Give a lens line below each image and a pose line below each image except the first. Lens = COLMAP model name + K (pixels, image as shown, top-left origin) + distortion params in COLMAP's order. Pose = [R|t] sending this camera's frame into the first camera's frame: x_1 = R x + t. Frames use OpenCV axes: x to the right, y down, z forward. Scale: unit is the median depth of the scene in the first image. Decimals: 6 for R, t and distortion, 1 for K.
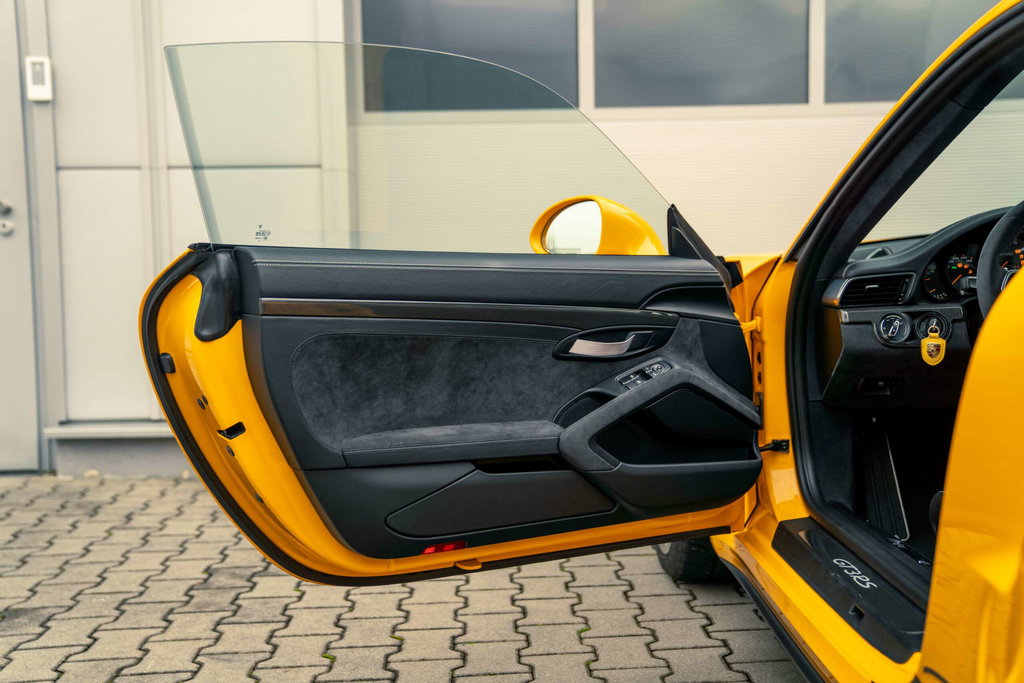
lens RADIAL K [[1164.4, 0, 512.0], [0, 1164.4, 341.5], [0, 0, 1]] dist [-0.017048, -0.014093]
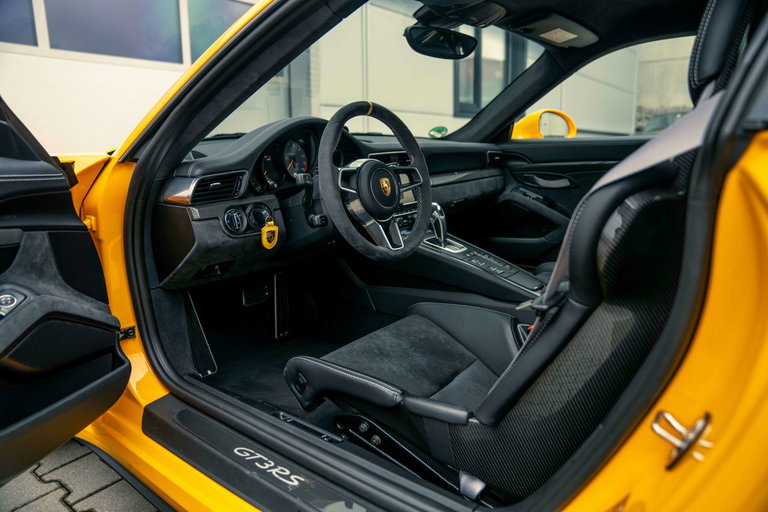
lens RADIAL K [[550.9, 0, 384.0], [0, 550.9, 256.0], [0, 0, 1]] dist [0.007203, 0.007370]
pose [[0.666033, -0.133556, 0.733868, 0.023657], [0.057480, 0.990104, 0.128022, -0.037609], [-0.743704, -0.043084, 0.667119, 0.528600]]
